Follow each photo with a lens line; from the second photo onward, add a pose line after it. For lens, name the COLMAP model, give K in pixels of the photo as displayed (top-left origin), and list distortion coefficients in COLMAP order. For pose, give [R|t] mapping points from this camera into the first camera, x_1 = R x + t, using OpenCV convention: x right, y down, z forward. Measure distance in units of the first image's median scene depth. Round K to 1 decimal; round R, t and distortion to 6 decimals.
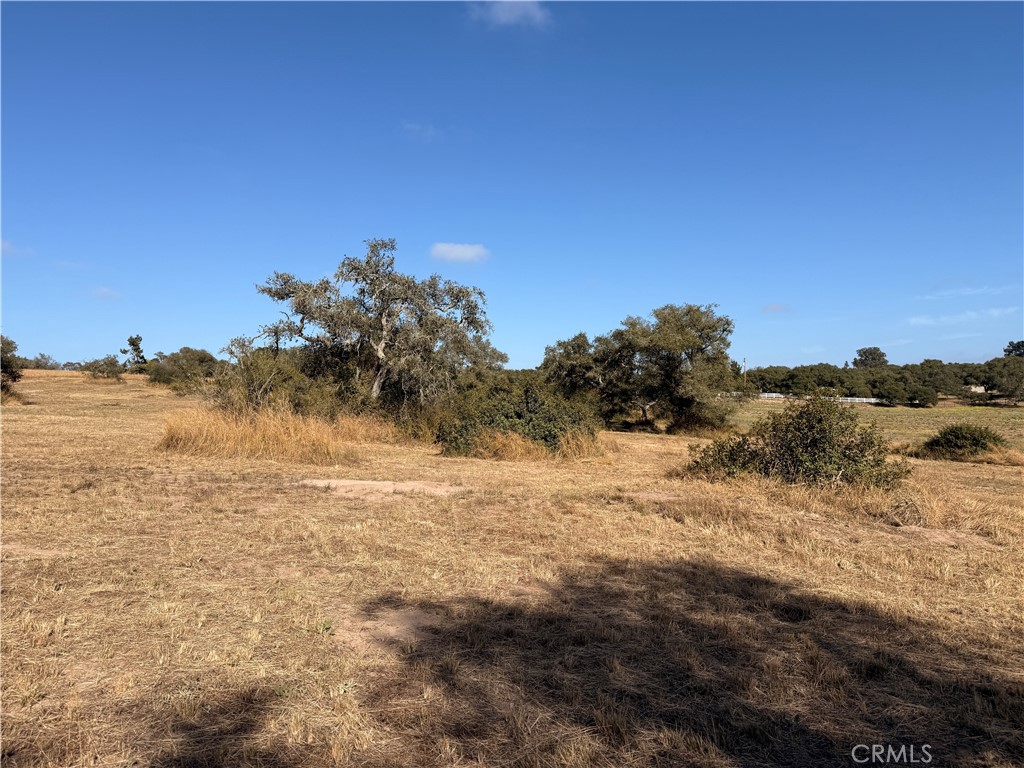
lens RADIAL K [[726.0, 0, 490.3], [0, 726.0, 384.8], [0, 0, 1]] dist [-0.004501, -0.002509]
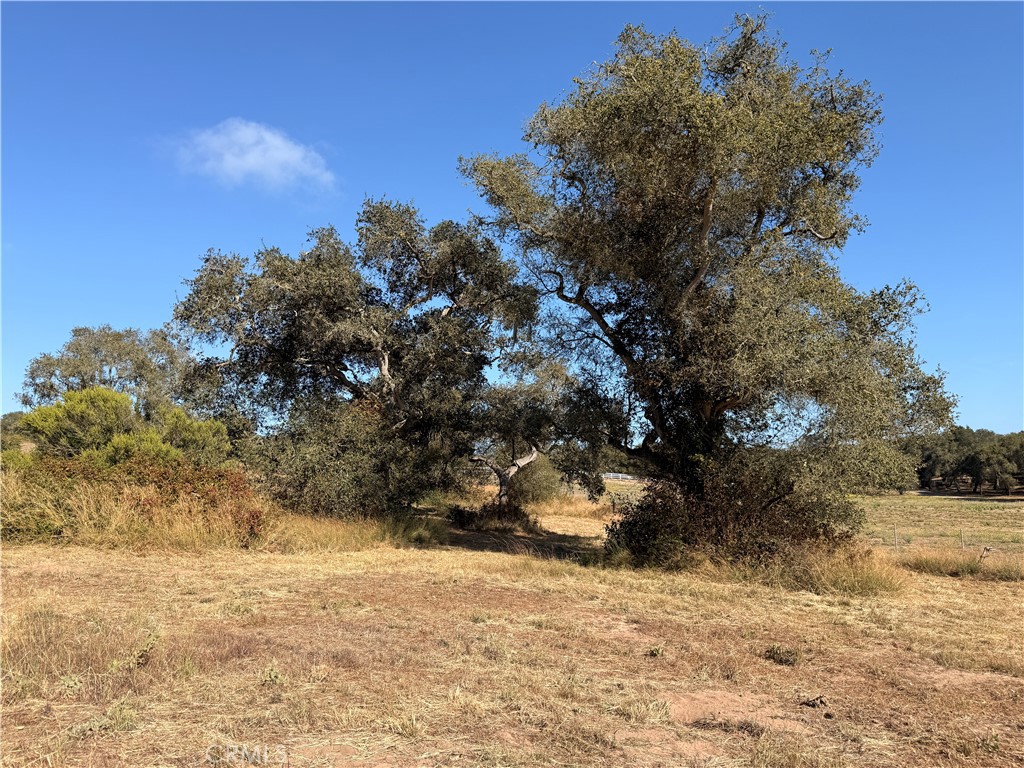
lens RADIAL K [[703.3, 0, 512.0], [0, 703.3, 384.0], [0, 0, 1]] dist [0.004154, 0.000787]
pose [[0.960817, 0.051702, 0.272319, 0.129264], [-0.018192, 0.992094, -0.124172, 0.036393], [-0.276586, 0.114353, 0.954161, 0.742686]]
